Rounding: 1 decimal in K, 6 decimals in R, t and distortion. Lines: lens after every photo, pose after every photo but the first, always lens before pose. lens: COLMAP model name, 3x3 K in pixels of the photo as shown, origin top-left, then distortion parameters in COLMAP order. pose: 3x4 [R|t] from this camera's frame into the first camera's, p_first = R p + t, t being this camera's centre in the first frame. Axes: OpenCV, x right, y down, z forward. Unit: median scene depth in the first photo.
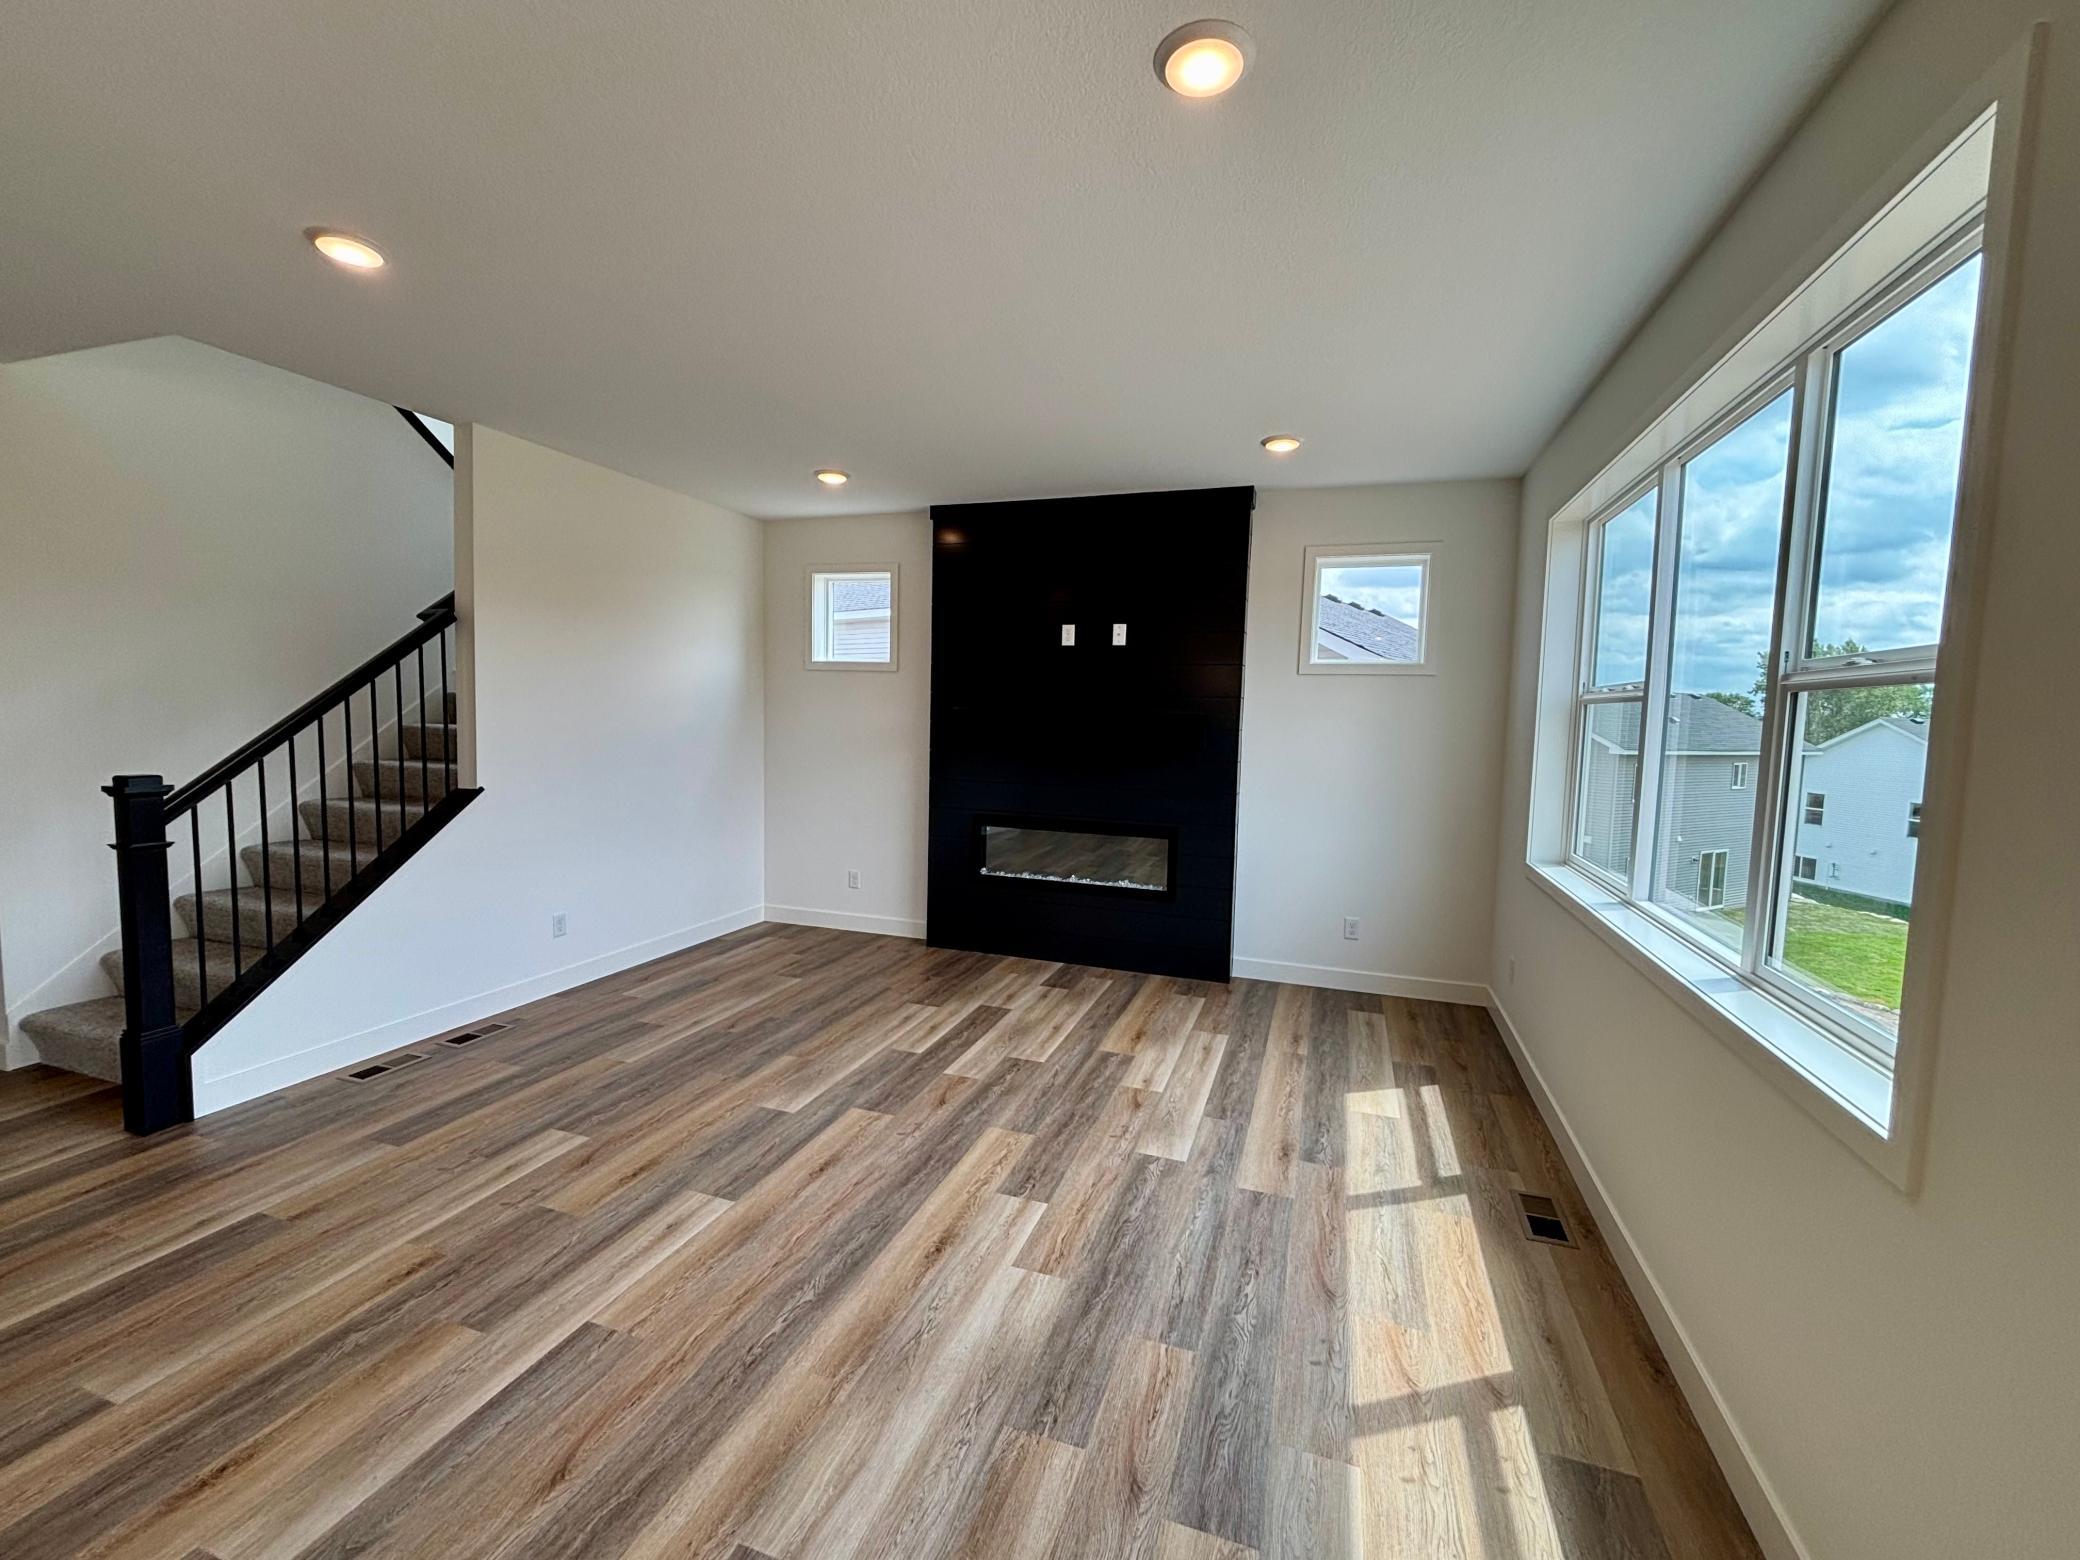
lens RADIAL K [[872.5, 0, 1034.1], [0, 872.5, 778.9], [0, 0, 1]] dist [0.012615, -0.008033]
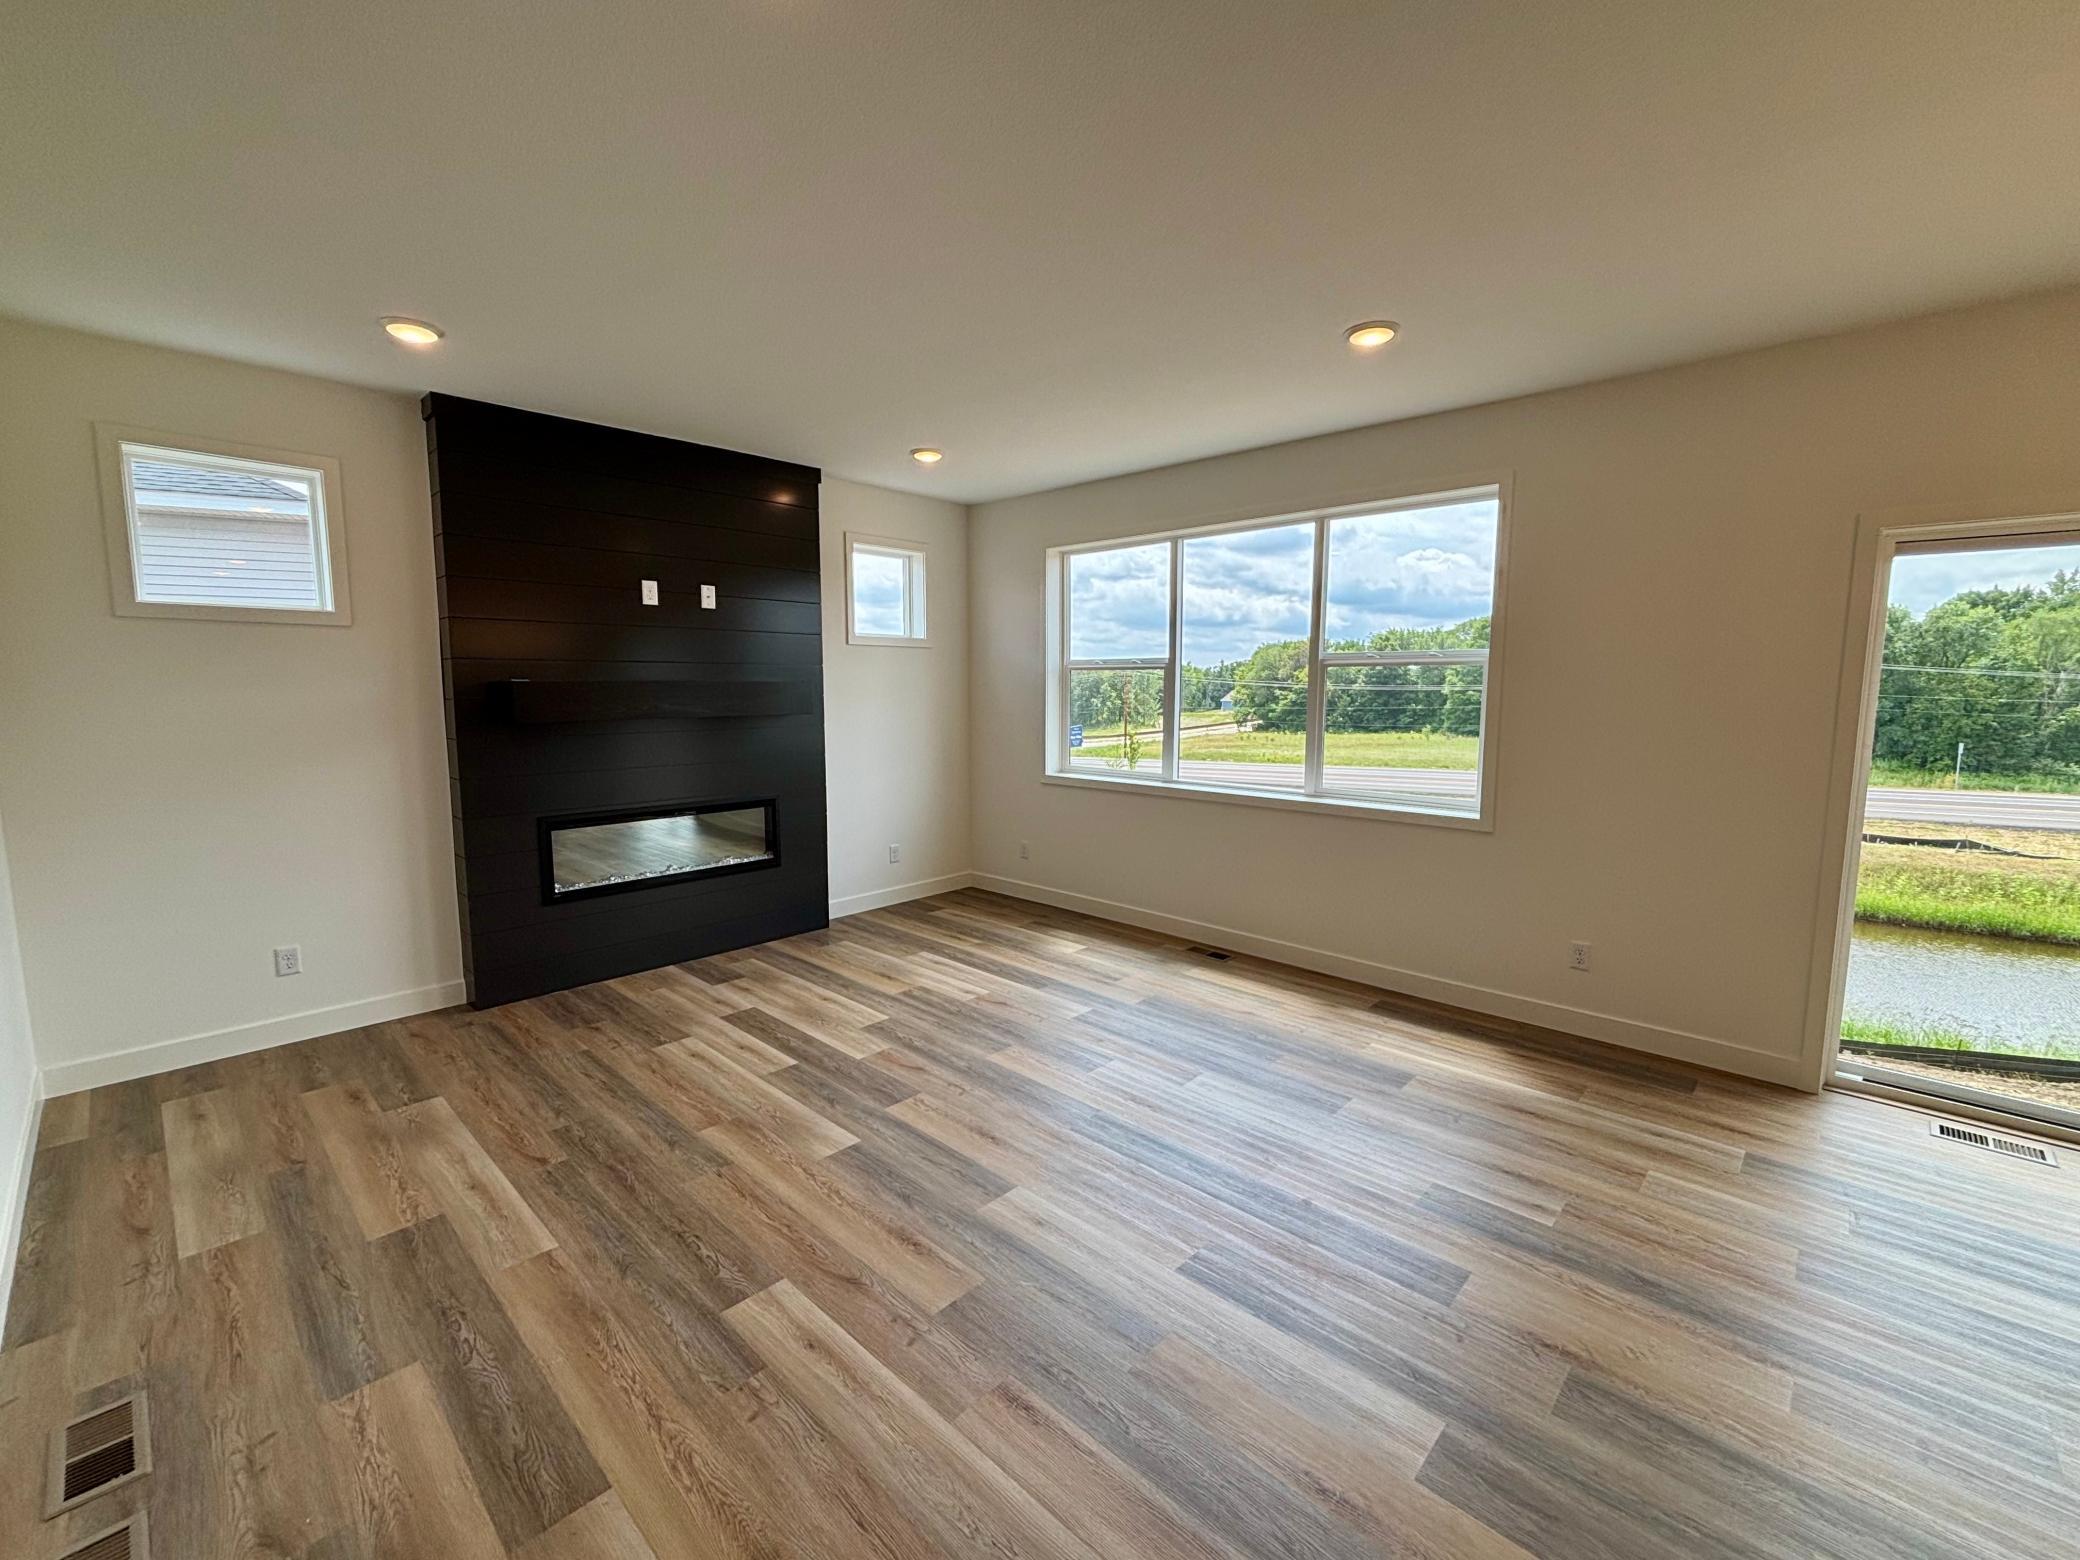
lens RADIAL K [[872.5, 0, 1034.1], [0, 872.5, 778.9], [0, 0, 1]] dist [0.012615, -0.008033]
pose [[0.415838, -0.126651, 0.900577, -0.701352], [0.085007, 0.991333, 0.100163, -0.042433], [-0.905457, 0.034904, 0.423000, 0.329991]]
